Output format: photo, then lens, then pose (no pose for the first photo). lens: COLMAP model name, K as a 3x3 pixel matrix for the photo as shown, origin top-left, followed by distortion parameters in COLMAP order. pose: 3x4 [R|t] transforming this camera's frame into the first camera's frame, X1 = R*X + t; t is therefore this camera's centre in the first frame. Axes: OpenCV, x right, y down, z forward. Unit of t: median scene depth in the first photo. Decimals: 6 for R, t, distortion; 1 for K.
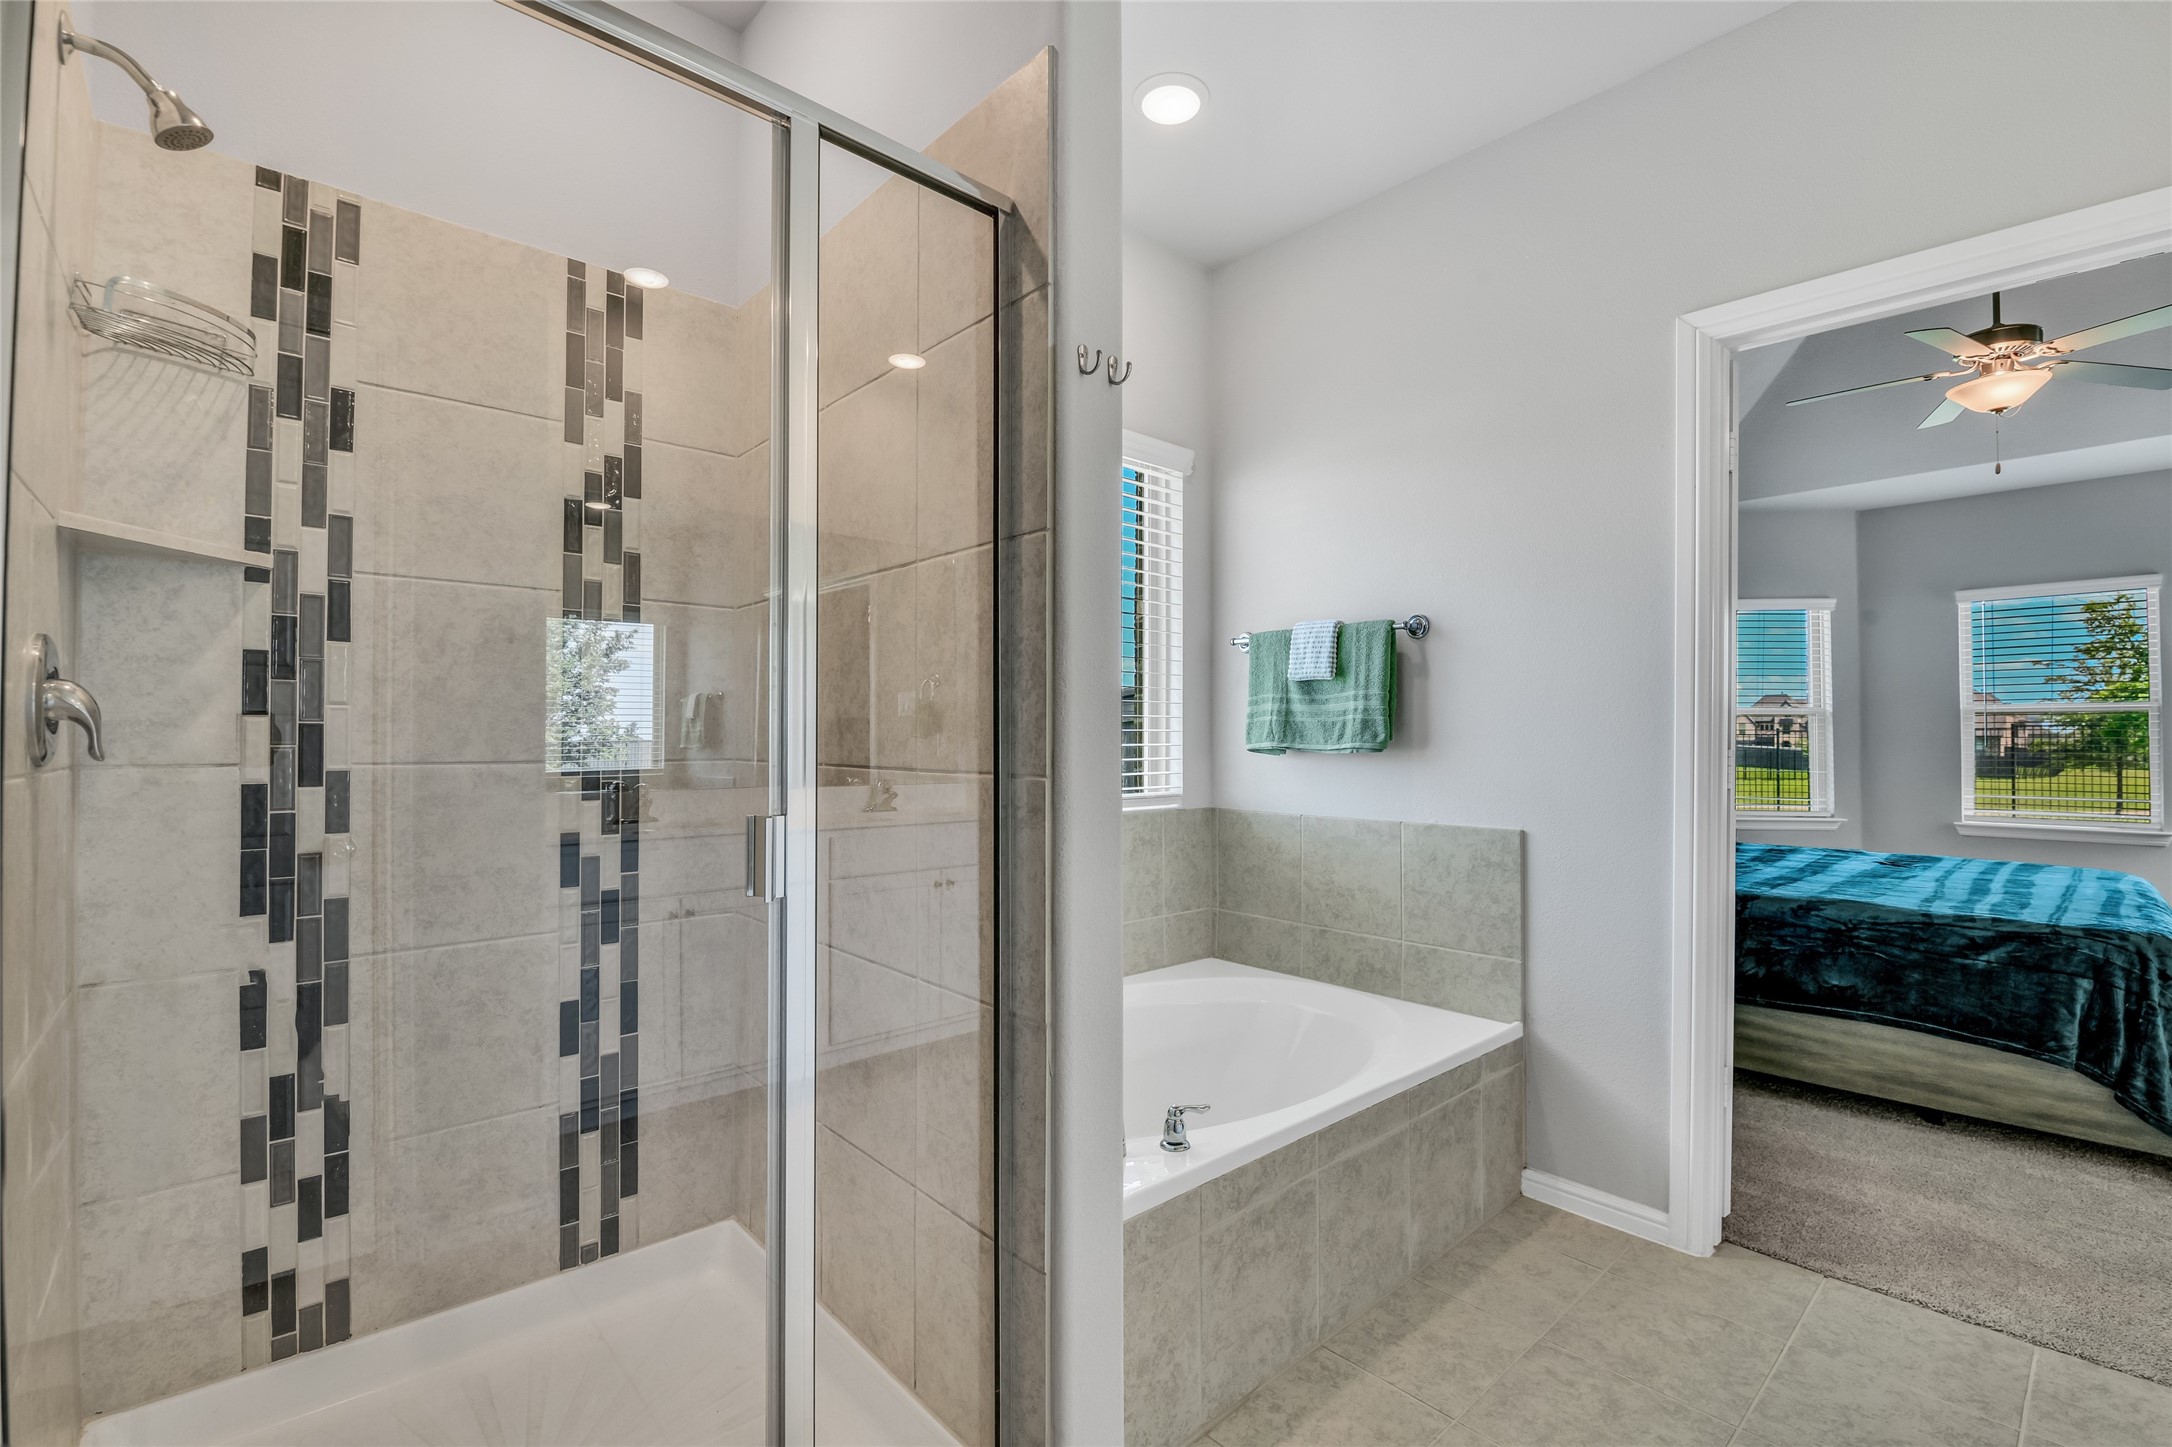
lens RADIAL K [[949.9, 0, 1089.4], [0, 949.9, 731.2], [0, 0, 1]] dist [0.001546, -0.000237]
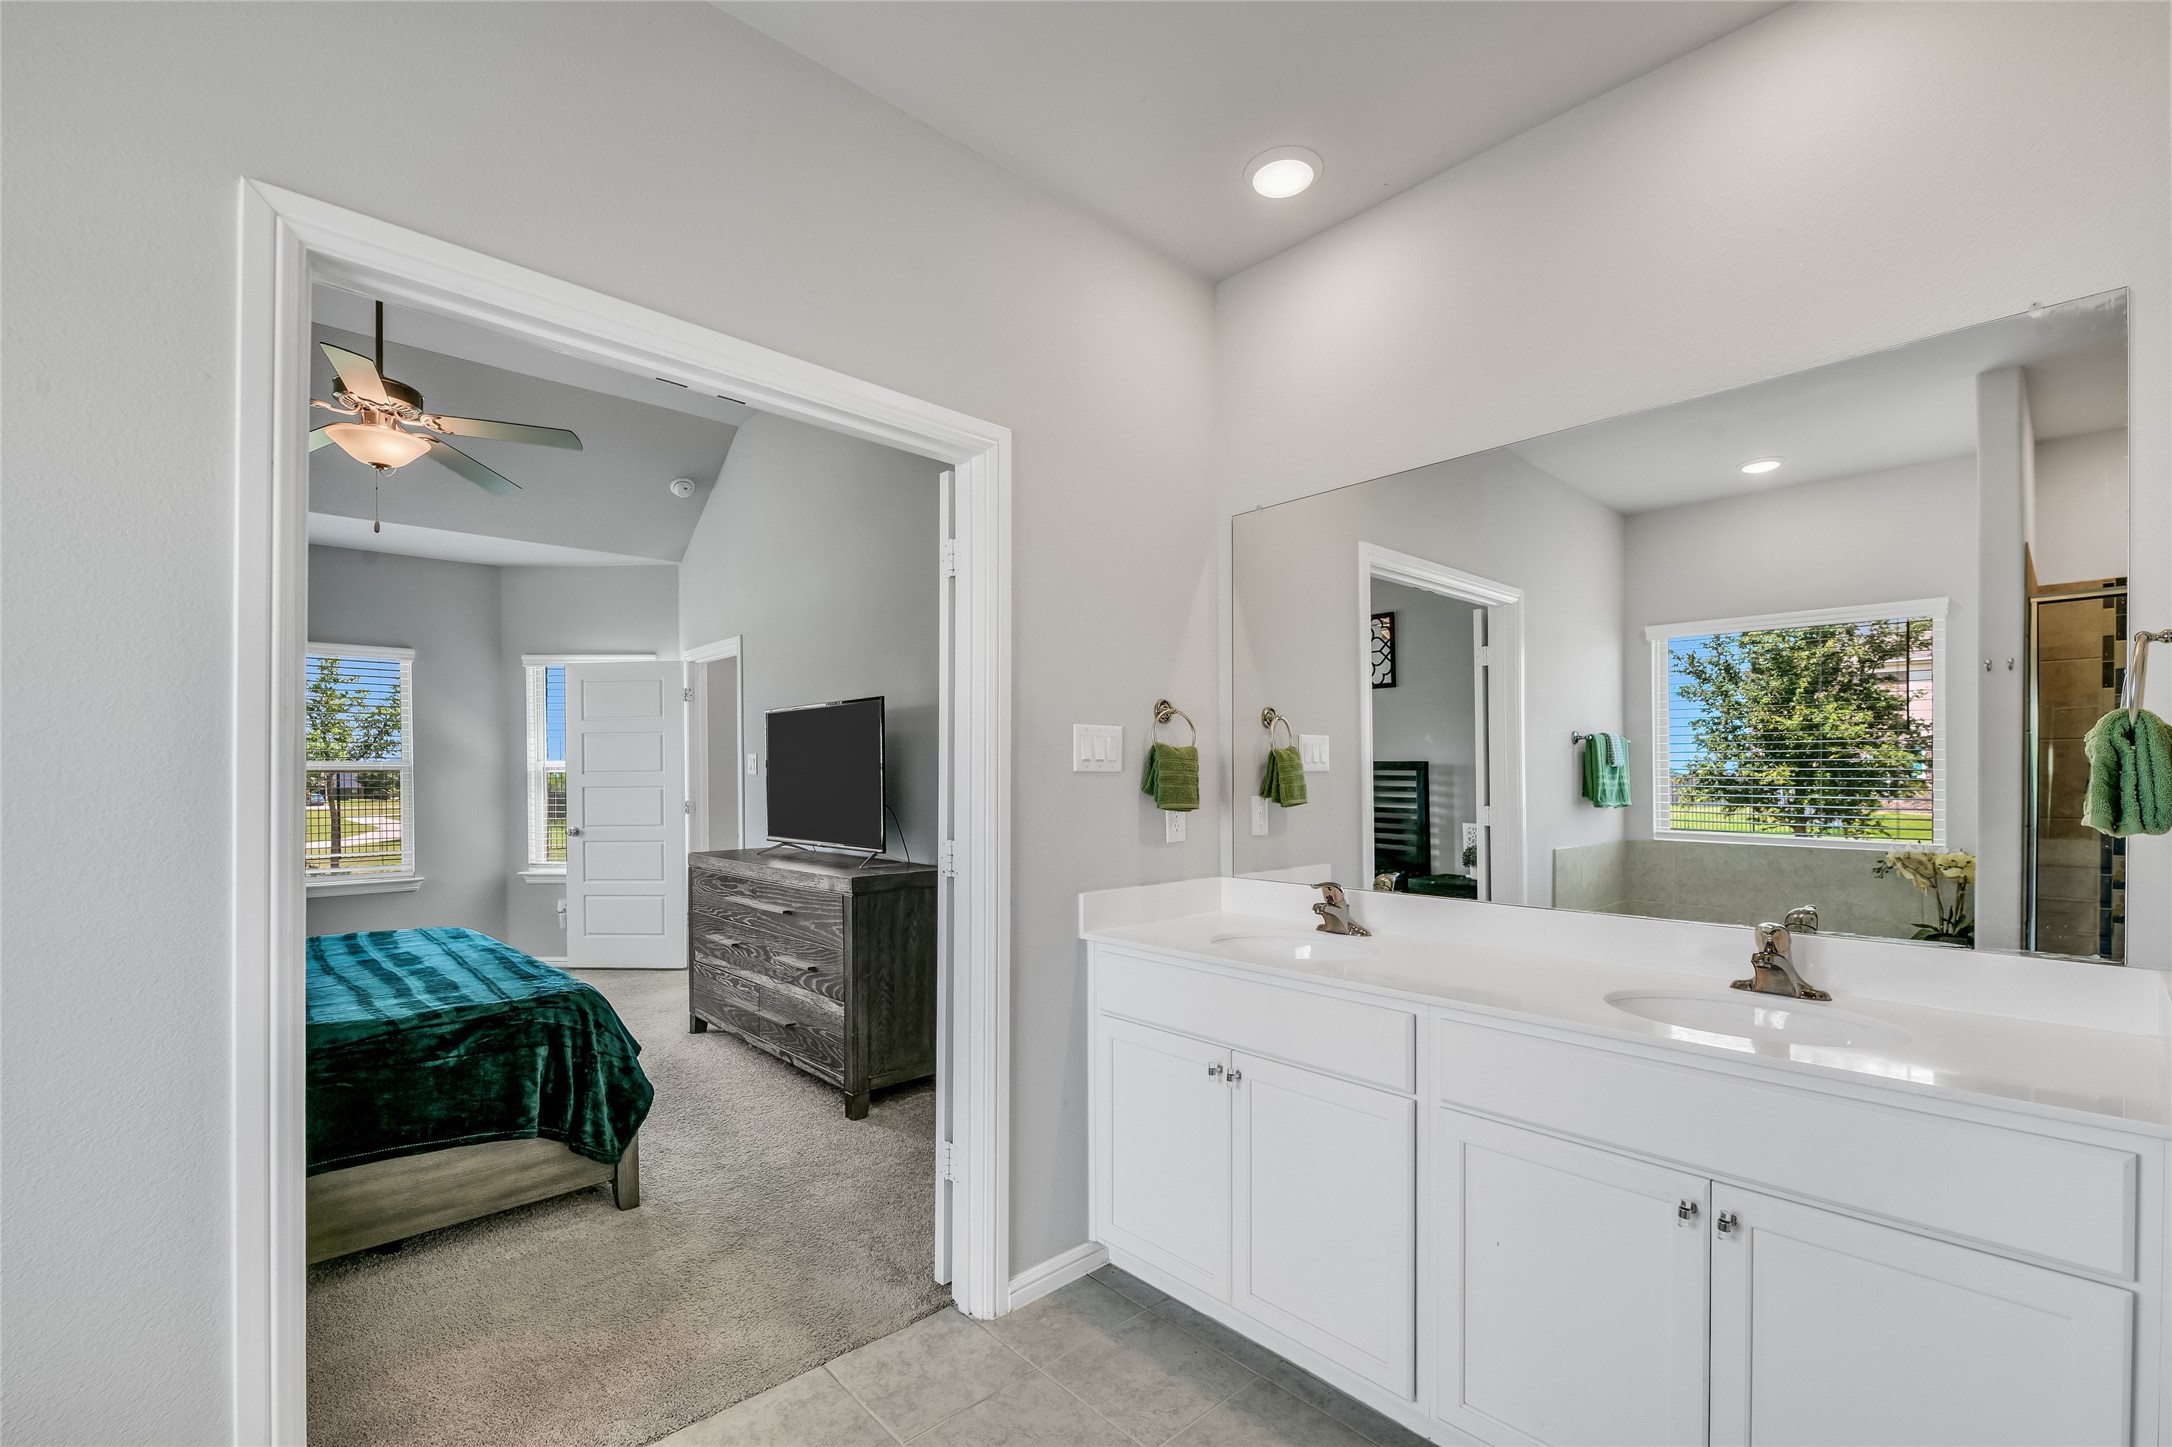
lens RADIAL K [[949.9, 0, 1072.0], [0, 949.9, 773.6], [0, 0, 1]] dist [0.001546, -0.000237]
pose [[-0.010024, -0.011547, 0.999883, -0.003902], [0.004843, 0.999921, 0.011596, -0.049303], [-0.999938, 0.004959, -0.009967, 0.418089]]
